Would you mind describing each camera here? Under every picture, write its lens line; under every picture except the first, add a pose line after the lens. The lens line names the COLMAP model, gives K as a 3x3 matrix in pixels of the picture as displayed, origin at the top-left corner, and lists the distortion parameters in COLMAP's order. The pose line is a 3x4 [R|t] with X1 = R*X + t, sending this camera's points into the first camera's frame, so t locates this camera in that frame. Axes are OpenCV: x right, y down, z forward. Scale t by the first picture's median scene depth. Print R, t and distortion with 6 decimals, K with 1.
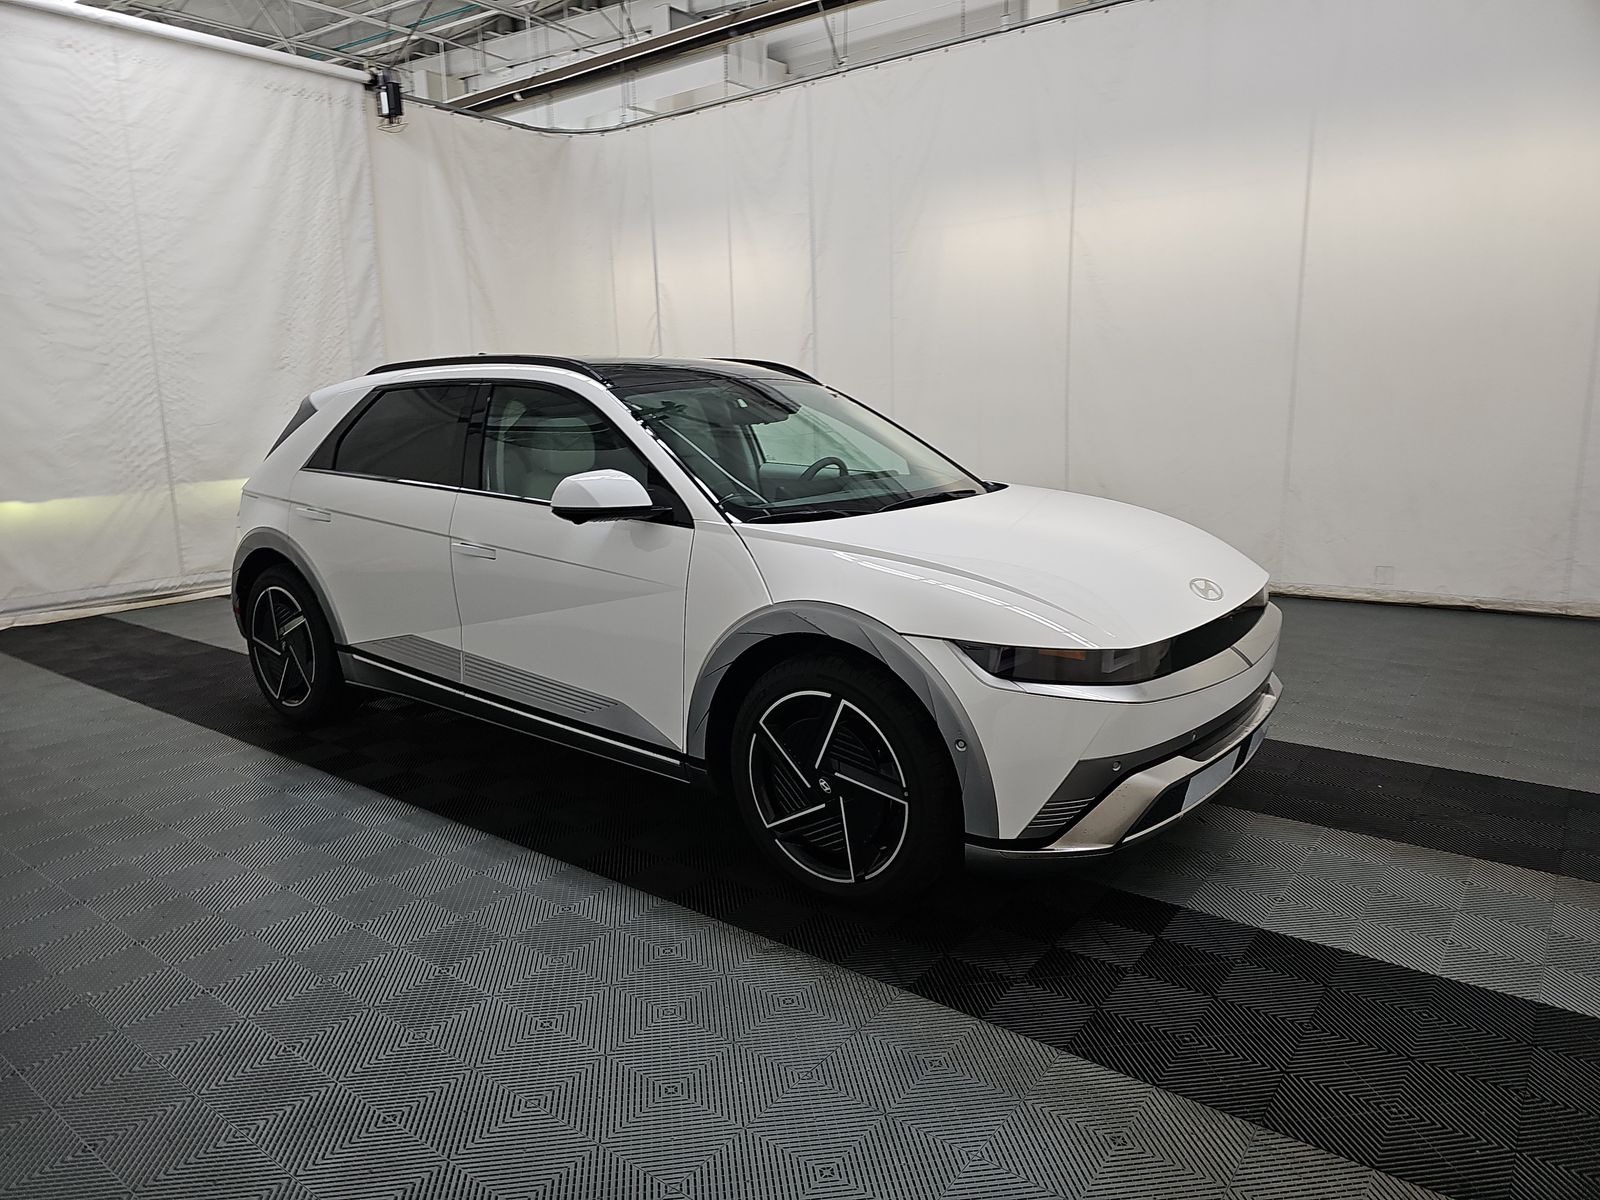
lens RADIAL K [[1073.8, 0, 797.9], [0, 1073.8, 599.7], [0, 0, 1]] dist [-0.002252, -0.001310]
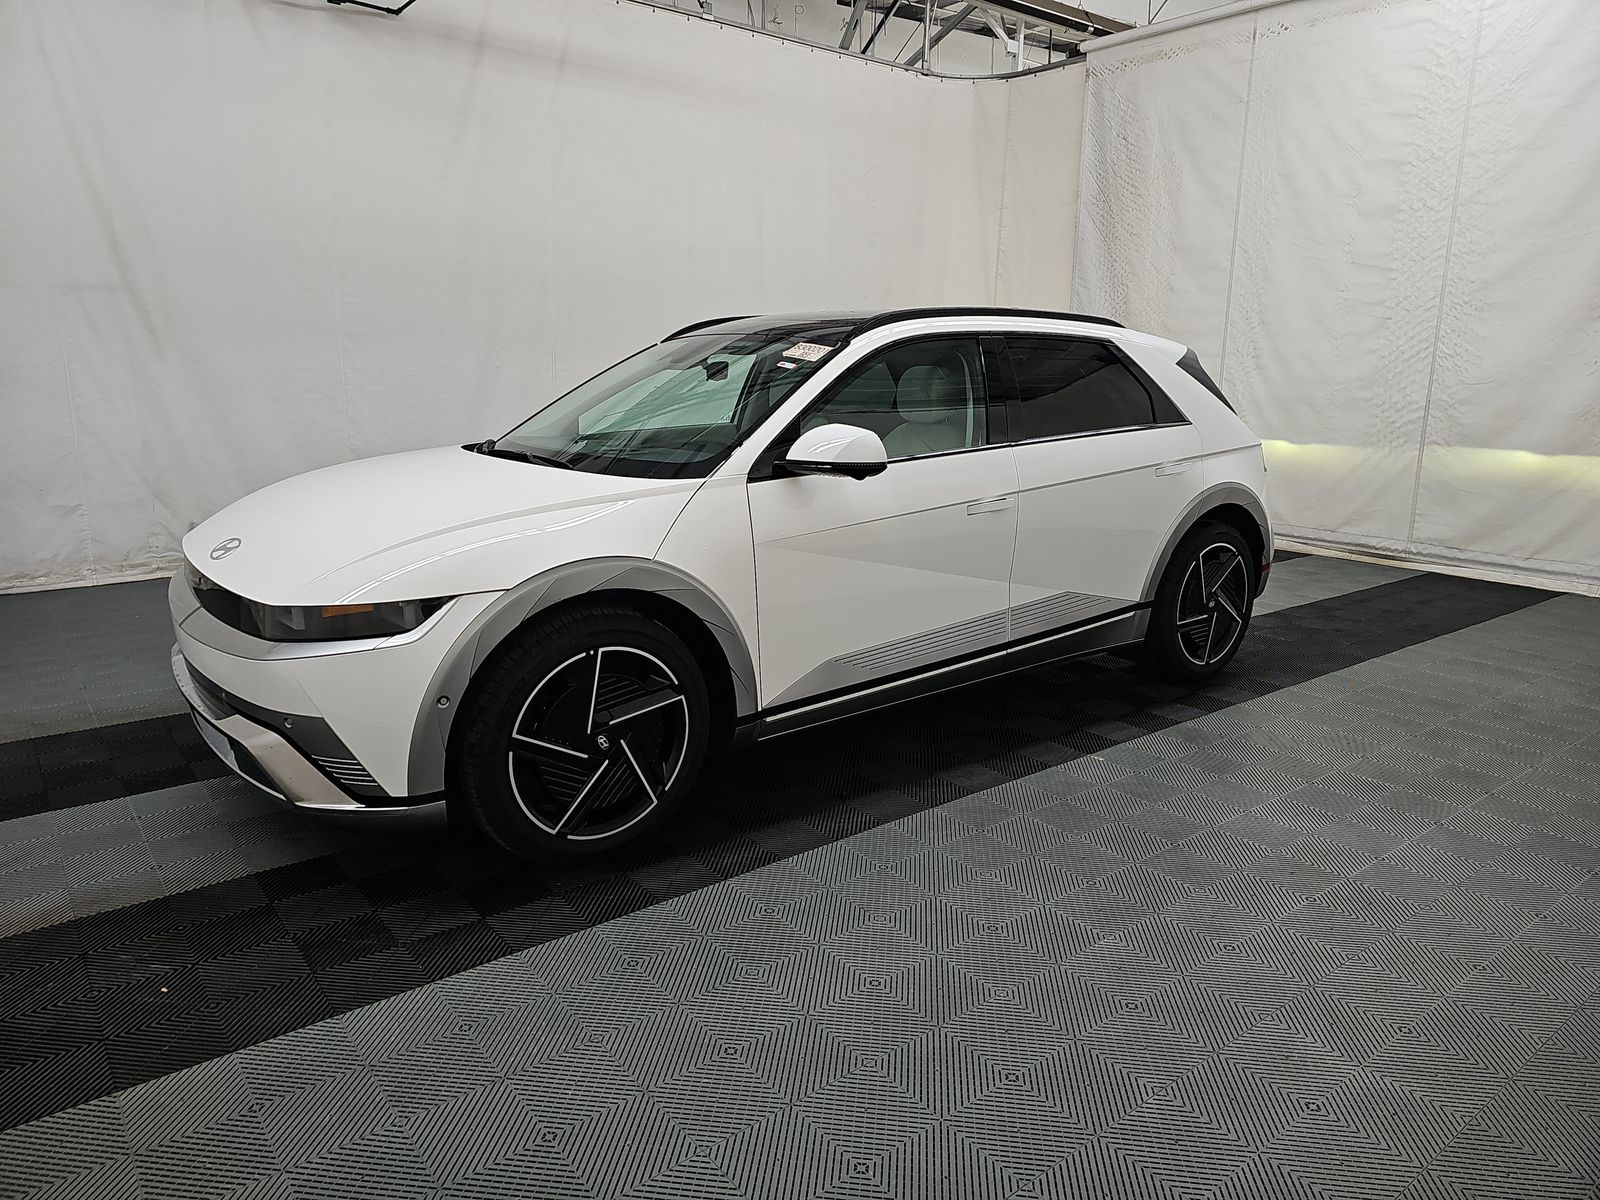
lens RADIAL K [[1073.8, 0, 797.8], [0, 1073.8, 600.1], [0, 0, 1]] dist [-0.002252, -0.001310]
pose [[-0.228740, 0.228101, -0.946387, 0.485431], [-0.191542, 0.942612, 0.273486, -0.135824], [0.954458, 0.243830, -0.171922, 0.690518]]
